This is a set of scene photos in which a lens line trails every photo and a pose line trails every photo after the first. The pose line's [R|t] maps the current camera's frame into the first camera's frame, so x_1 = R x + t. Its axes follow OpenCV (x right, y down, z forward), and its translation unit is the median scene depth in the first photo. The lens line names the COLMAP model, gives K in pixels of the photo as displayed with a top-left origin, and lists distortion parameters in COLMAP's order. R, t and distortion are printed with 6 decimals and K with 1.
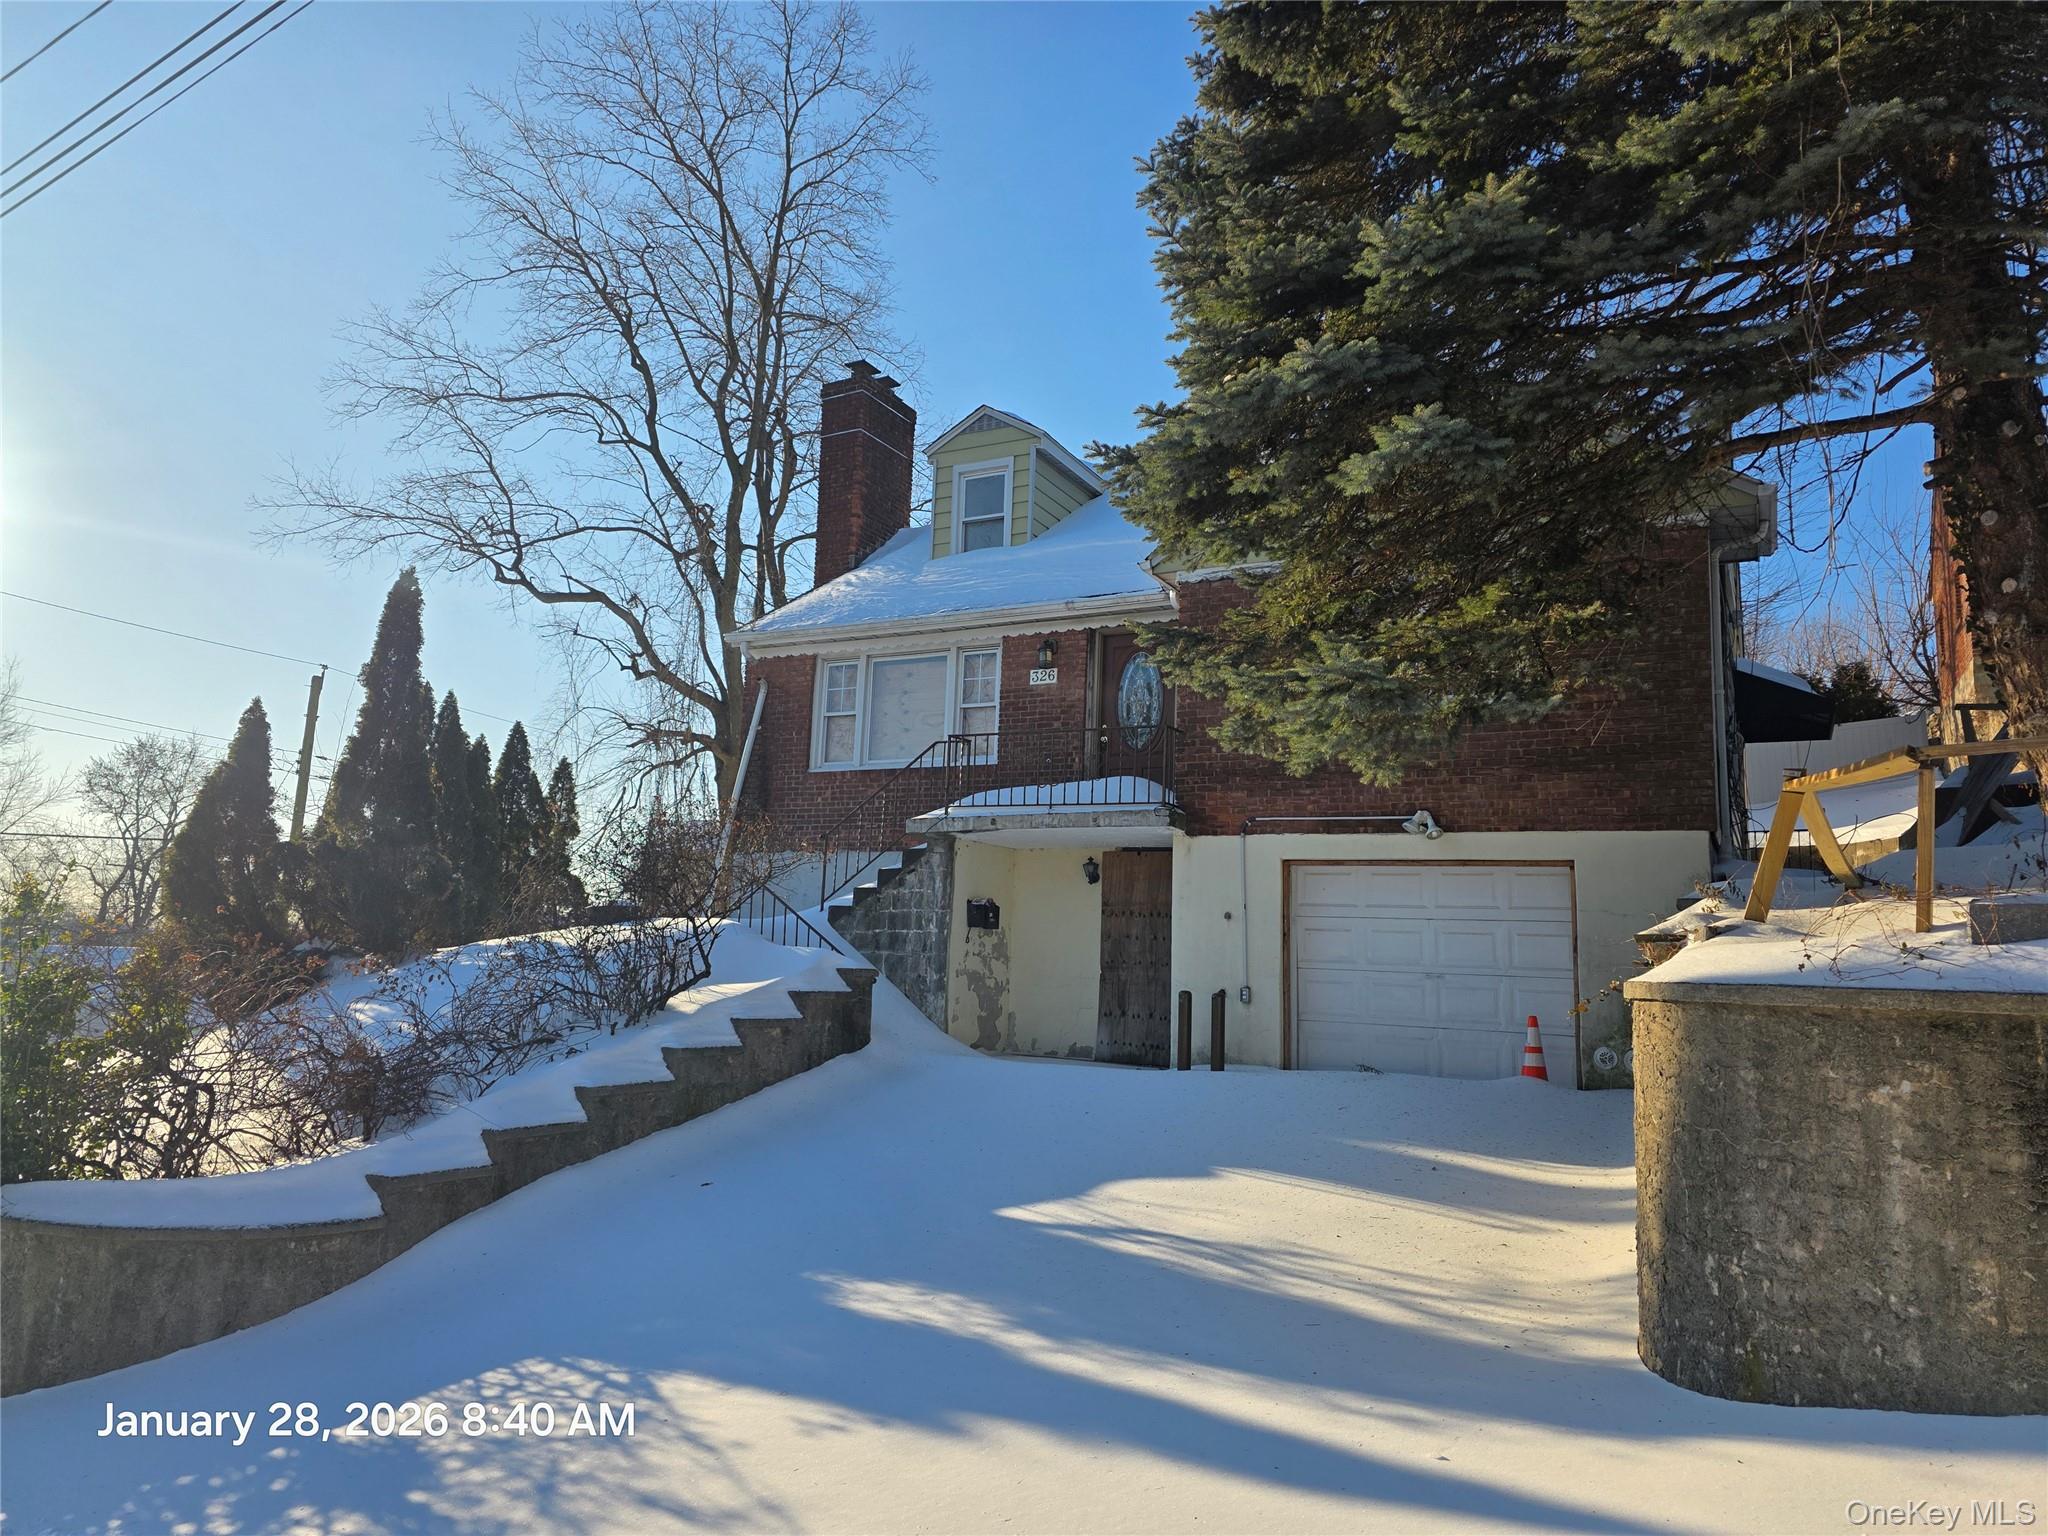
lens RADIAL K [[1379.8, 0, 1024.0], [0, 1379.8, 768.0], [0, 0, 1]] dist [0.079861, -0.001388]
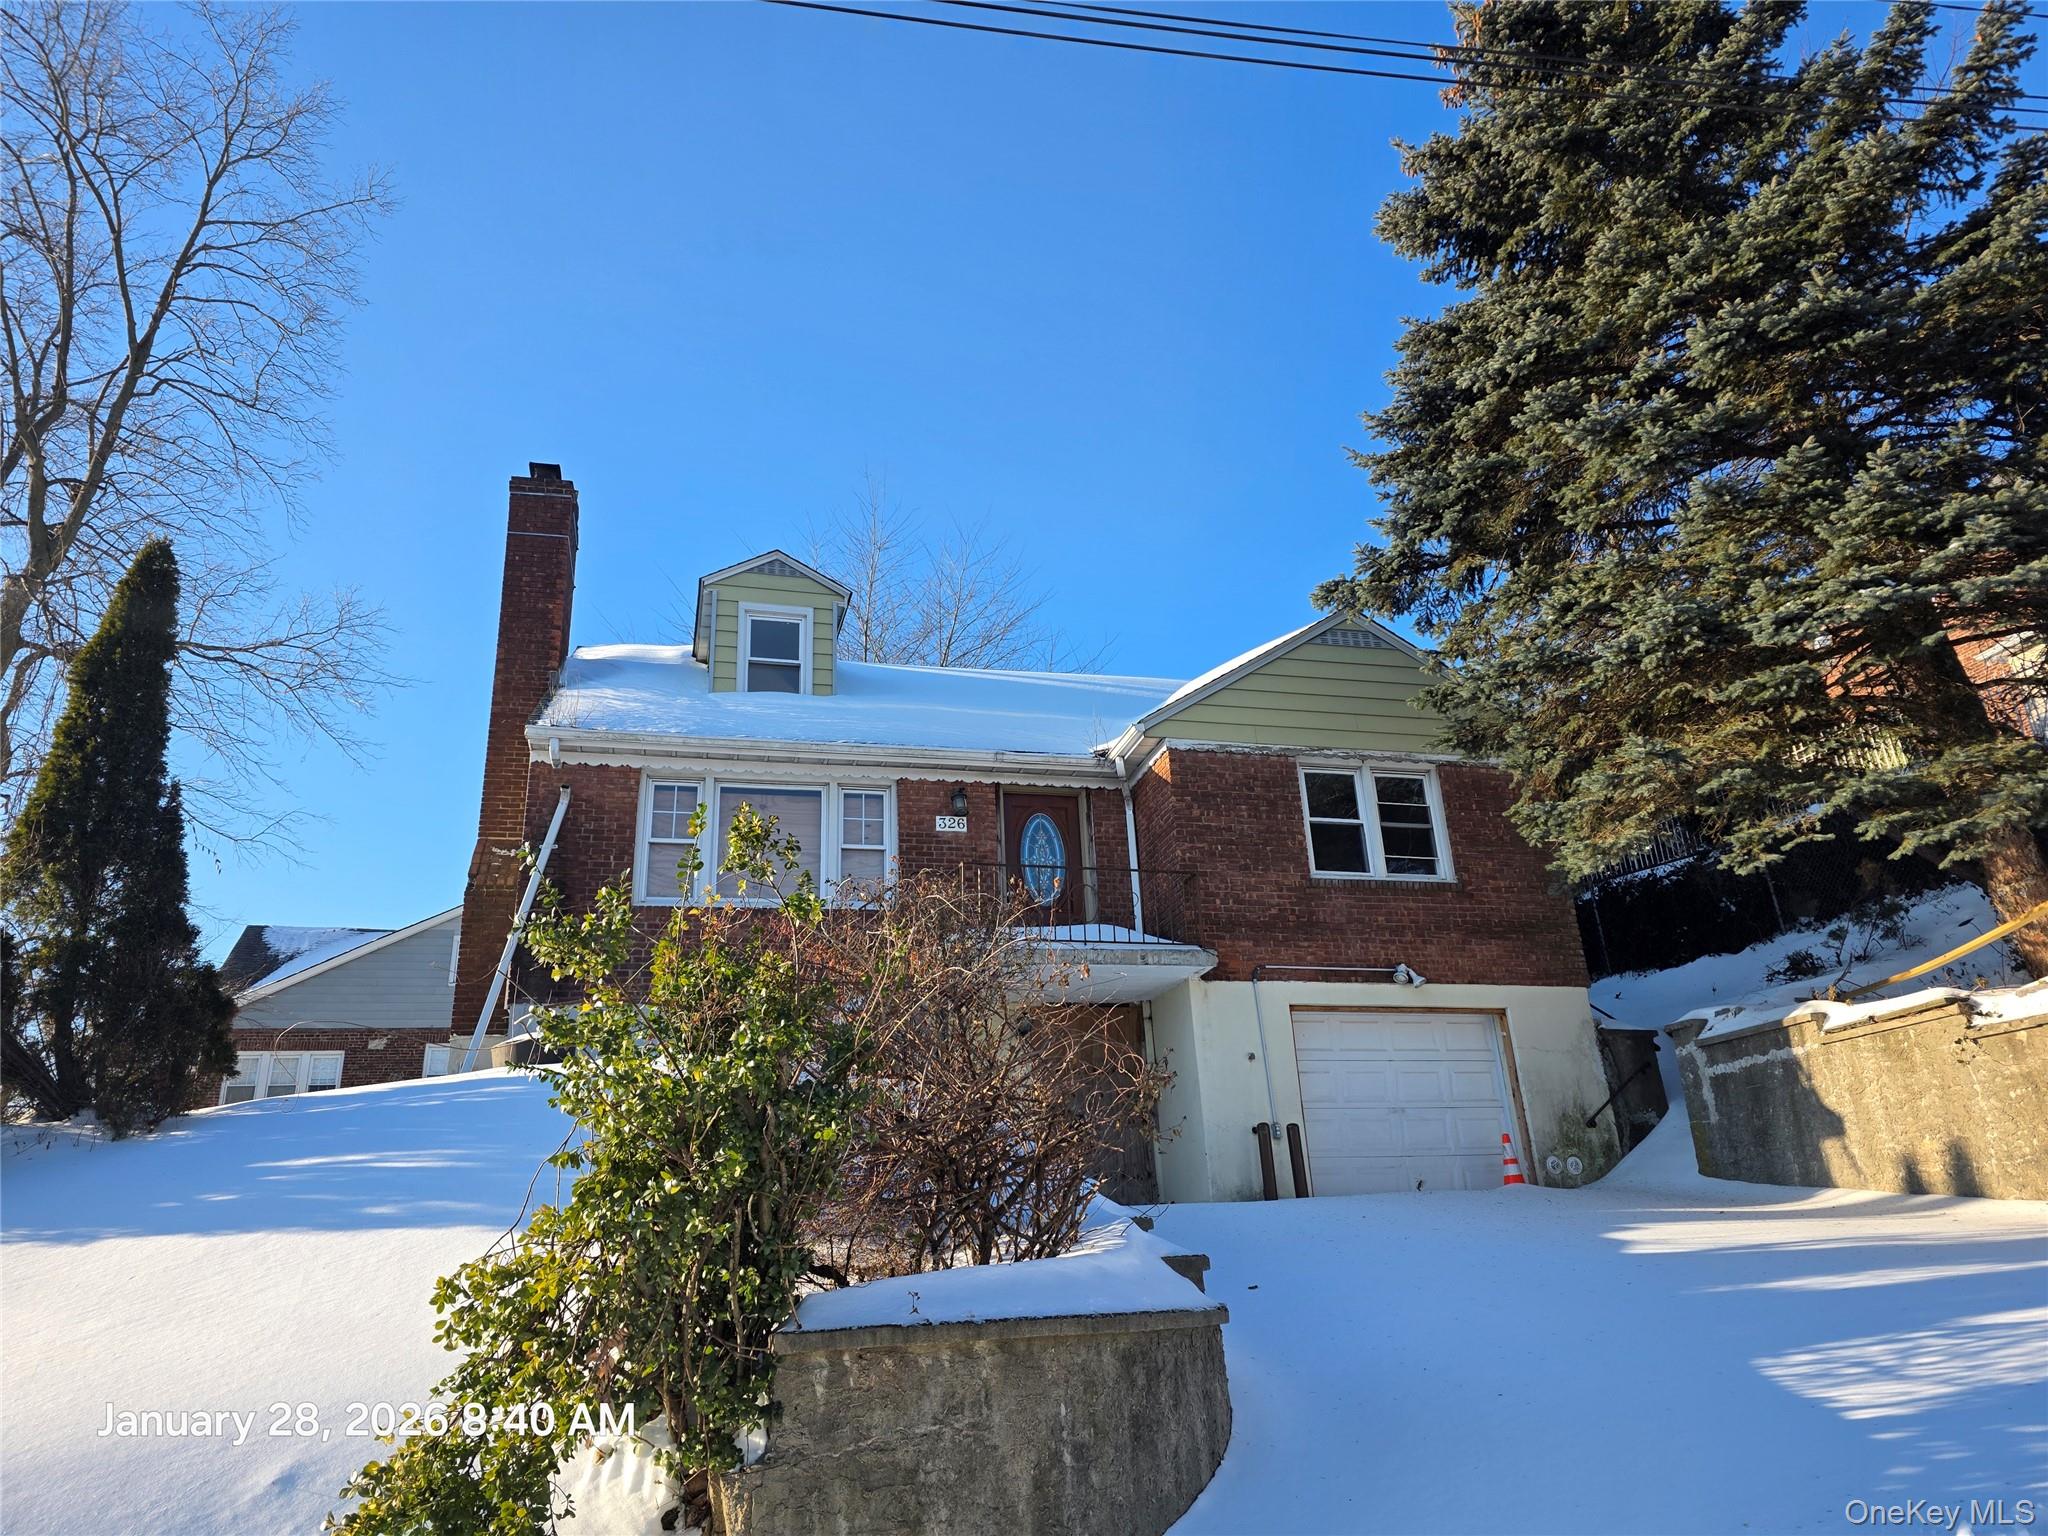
lens RADIAL K [[1353.6, 0, 1024.0], [0, 1353.6, 768.0], [0, 0, 1]] dist [0.058762, -0.000168]
pose [[0.734202, 0.178071, 0.655163, -0.666584], [-0.029345, 0.972413, -0.231413, 0.131095], [-0.678297, 0.150678, 0.719173, 0.316861]]
